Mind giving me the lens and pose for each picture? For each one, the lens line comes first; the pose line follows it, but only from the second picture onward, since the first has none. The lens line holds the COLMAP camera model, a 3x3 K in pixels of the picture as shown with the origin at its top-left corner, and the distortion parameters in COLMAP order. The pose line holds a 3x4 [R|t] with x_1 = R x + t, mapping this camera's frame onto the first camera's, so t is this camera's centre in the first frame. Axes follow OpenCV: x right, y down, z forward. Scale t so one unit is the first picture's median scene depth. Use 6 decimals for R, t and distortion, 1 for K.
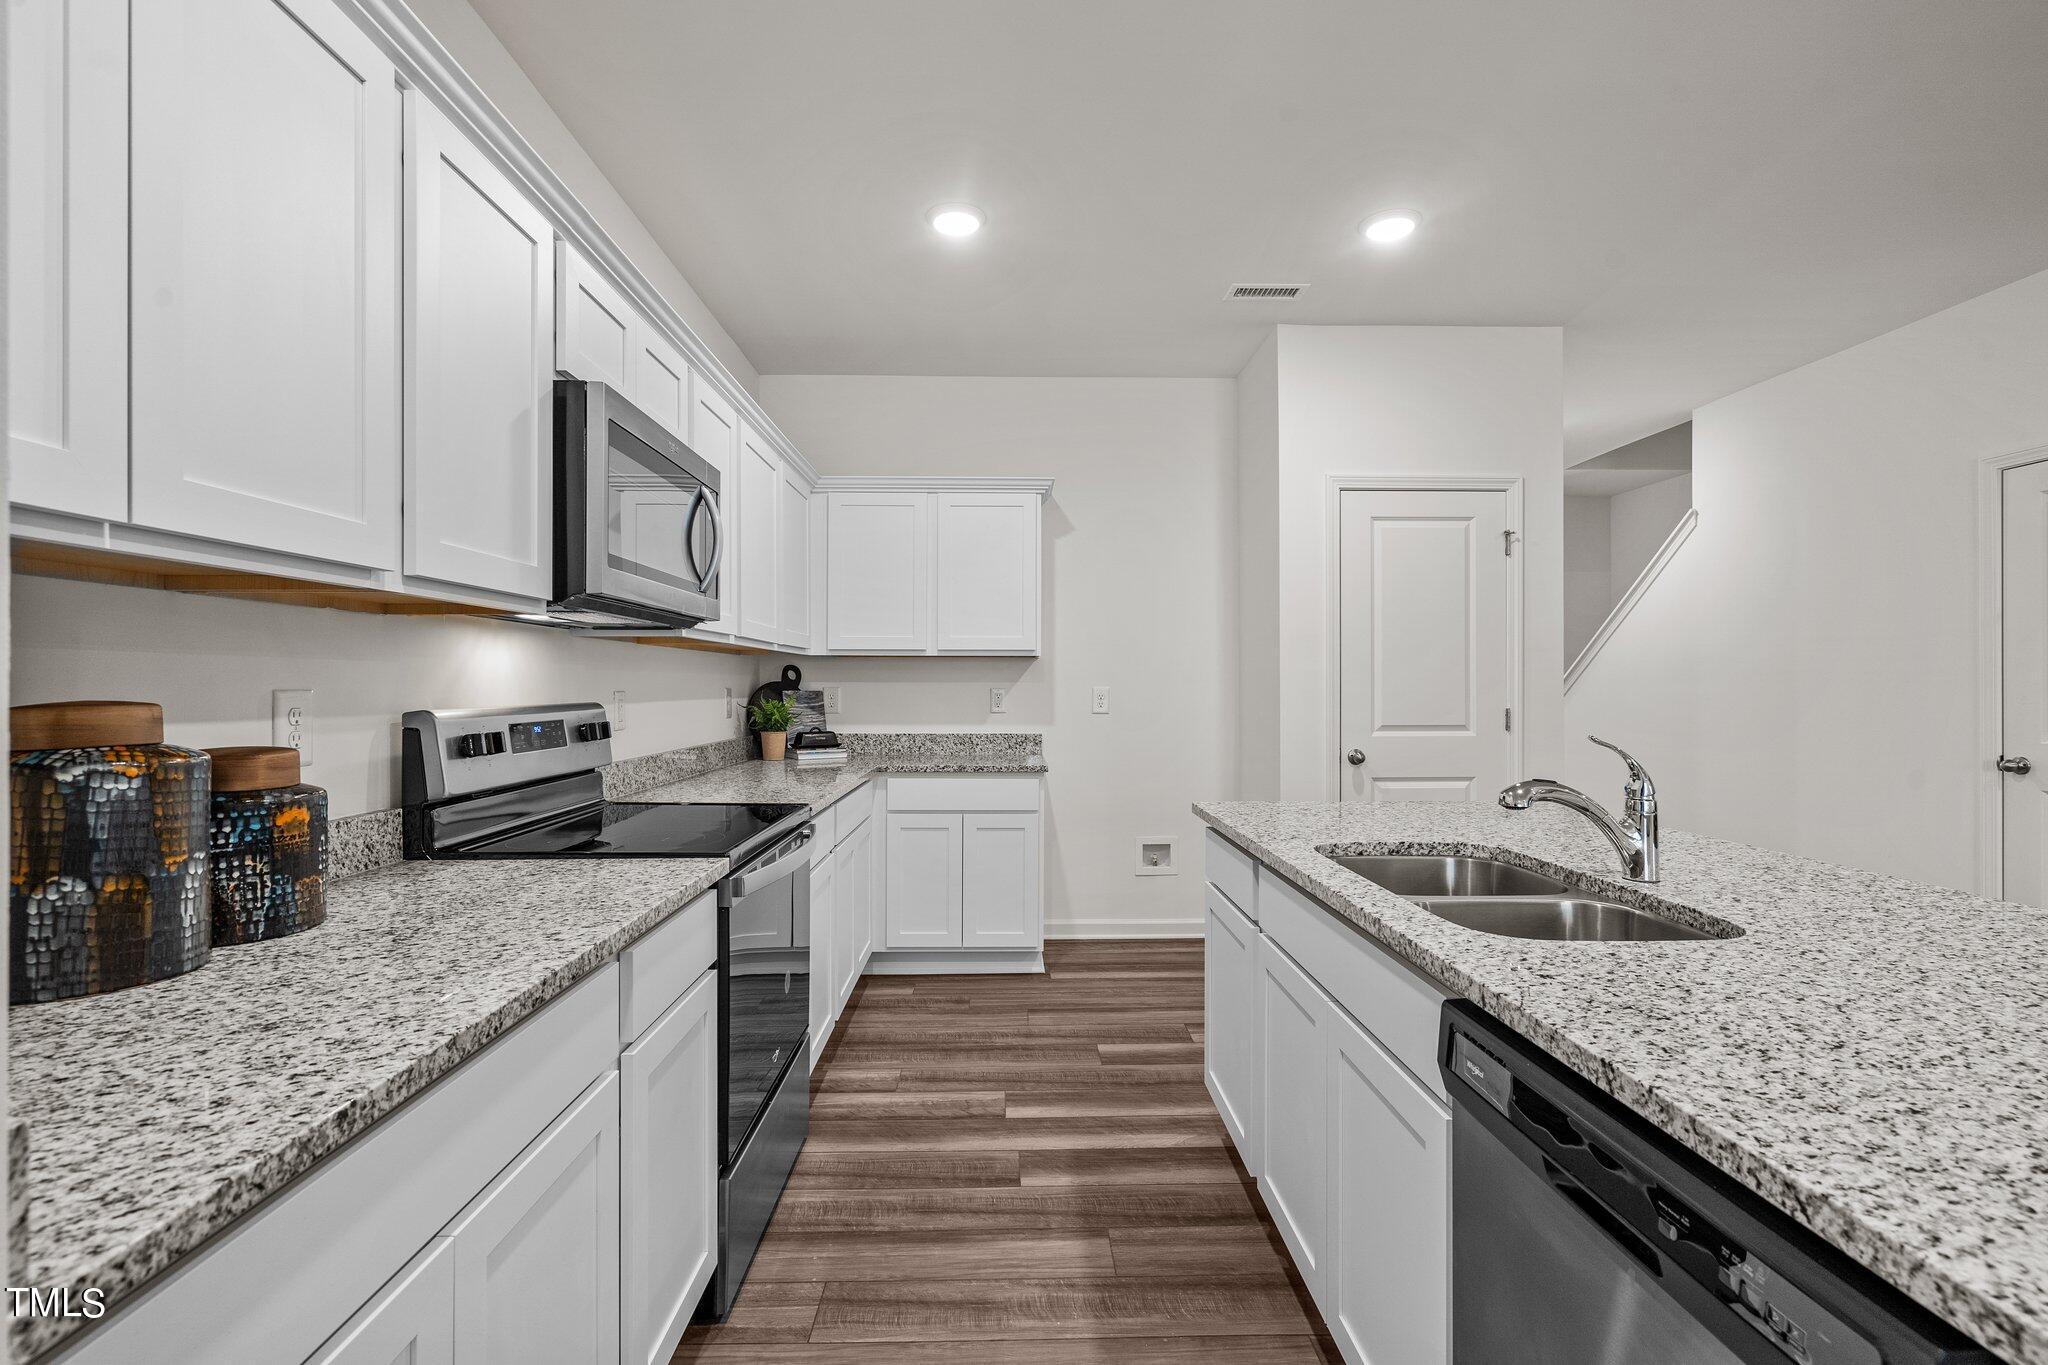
lens RADIAL K [[939.2, 0, 1043.4], [0, 939.2, 676.7], [0, 0, 1]] dist [-0.004721, 0.002699]
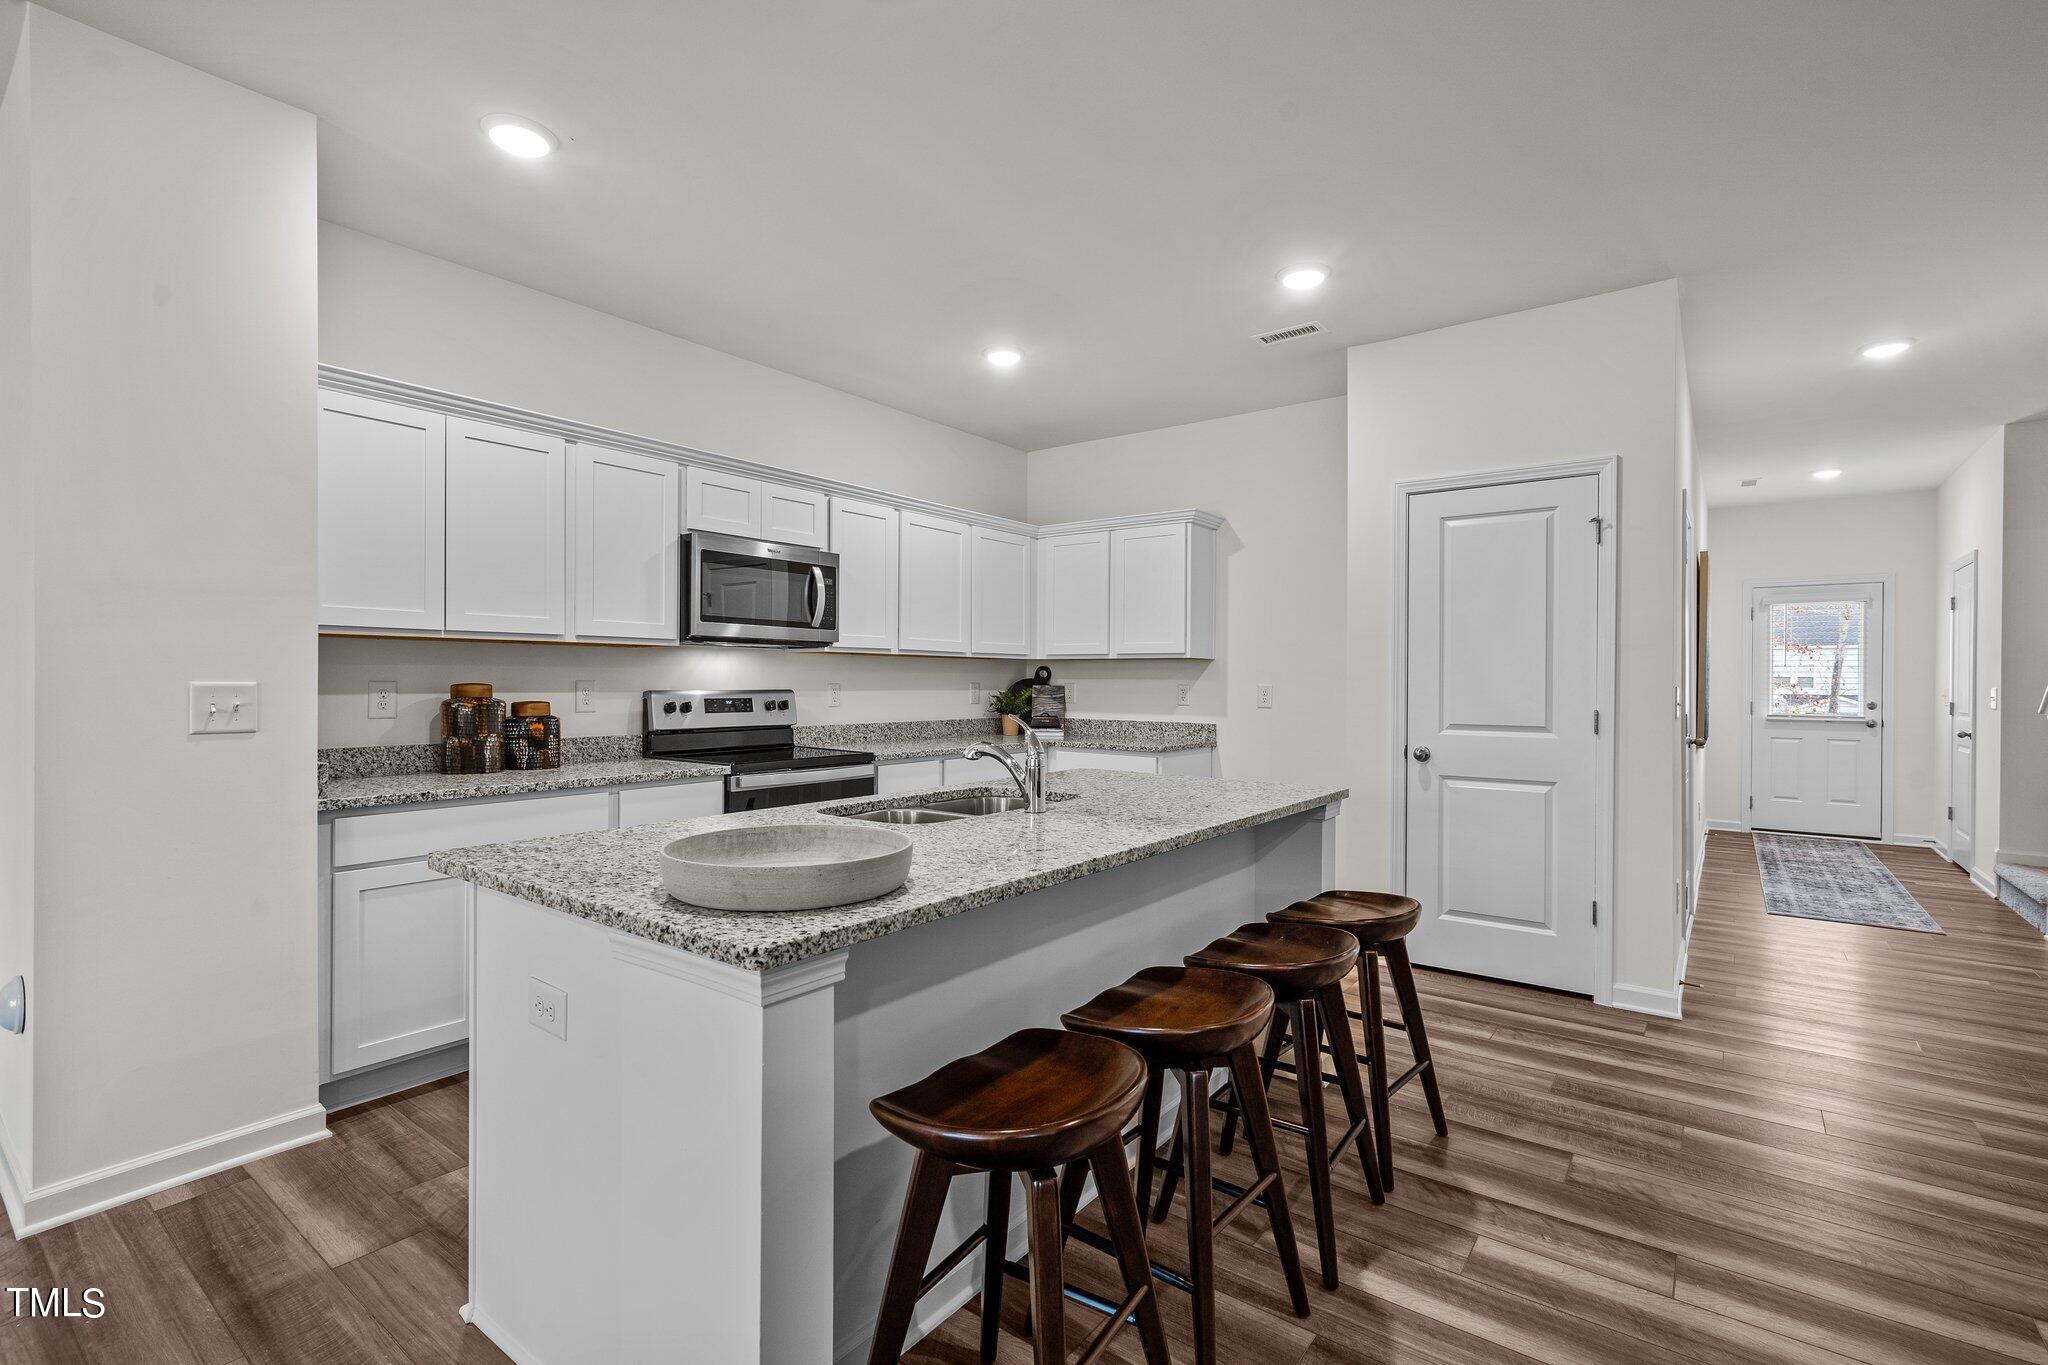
lens RADIAL K [[939.2, 0, 1022.4], [0, 939.2, 681.2], [0, 0, 1]] dist [-0.004721, 0.002699]
pose [[0.774913, 0.005142, -0.632047, 0.640531], [-0.000451, 0.999971, 0.007582, -0.001500], [0.632067, -0.005591, 0.774893, -0.069213]]
